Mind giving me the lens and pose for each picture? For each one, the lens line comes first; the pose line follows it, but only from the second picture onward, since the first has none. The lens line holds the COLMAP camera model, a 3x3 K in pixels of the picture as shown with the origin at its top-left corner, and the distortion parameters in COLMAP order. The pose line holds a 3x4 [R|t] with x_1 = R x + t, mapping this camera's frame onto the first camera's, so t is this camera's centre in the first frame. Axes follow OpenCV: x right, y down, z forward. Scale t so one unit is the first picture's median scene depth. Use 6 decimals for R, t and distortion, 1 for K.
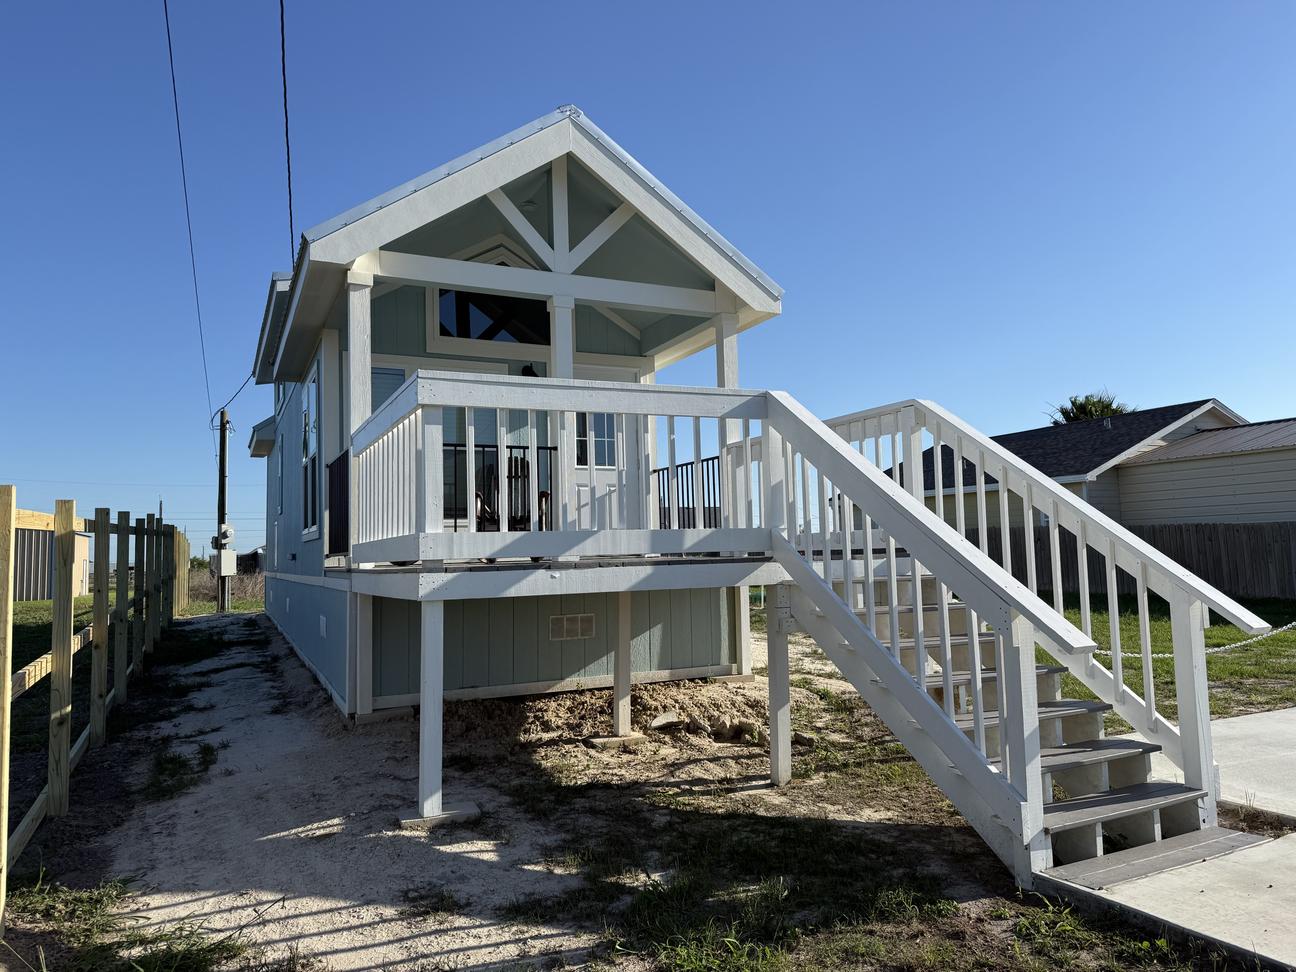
lens RADIAL K [[905.9, 0, 649.0], [0, 905.9, 484.8], [0, 0, 1]] dist [0.010215, 0.002184]
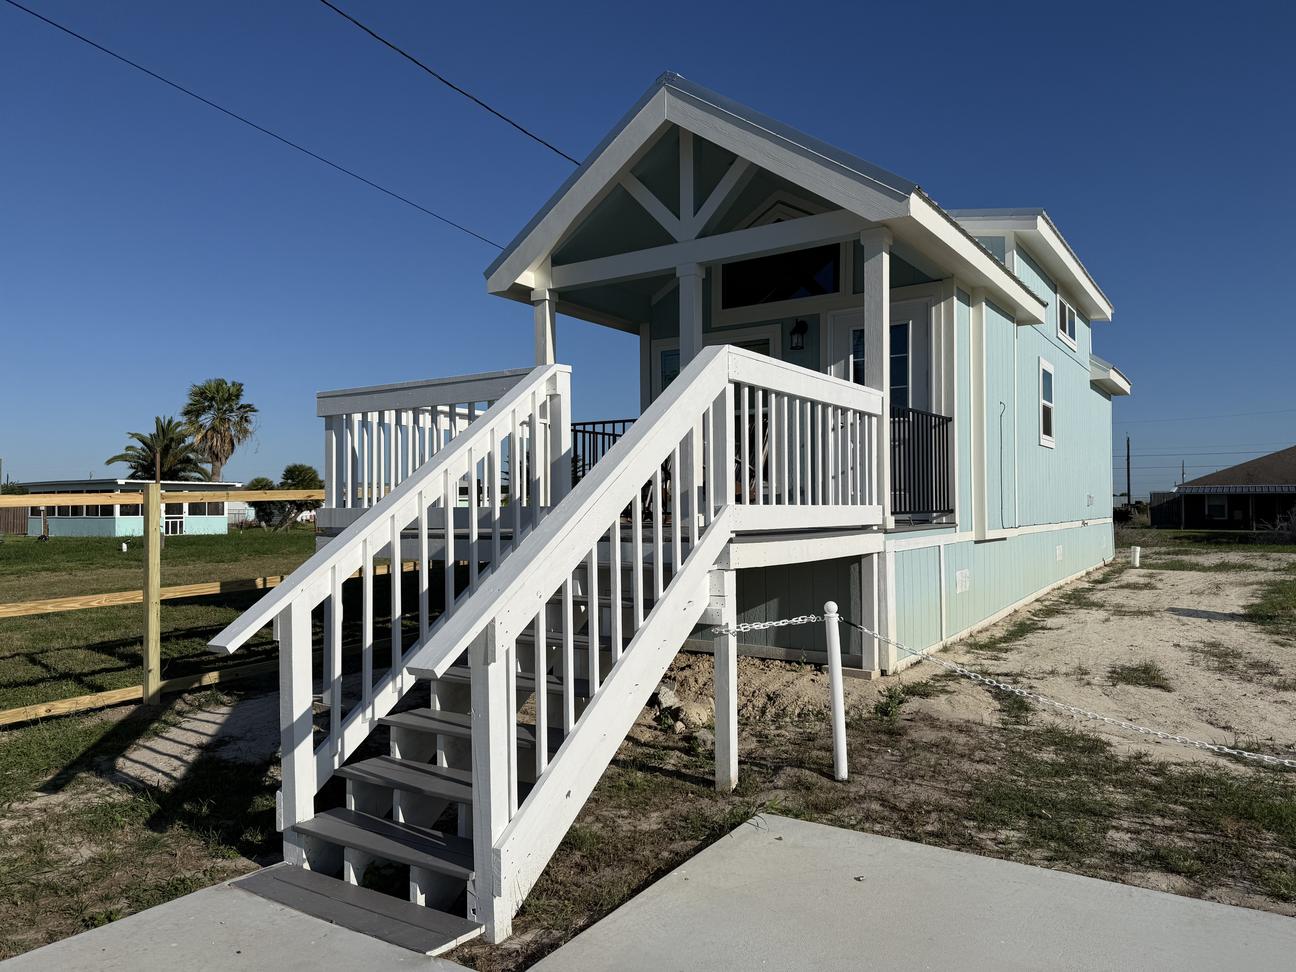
lens RADIAL K [[905.9, 0, 648.7], [0, 905.9, 489.0], [0, 0, 1]] dist [0.010215, 0.002184]
pose [[0.511541, 0.002764, -0.859254, 1.260703], [0.063355, 0.997152, 0.040925, -0.003831], [0.856920, -0.075373, 0.509909, 0.725089]]
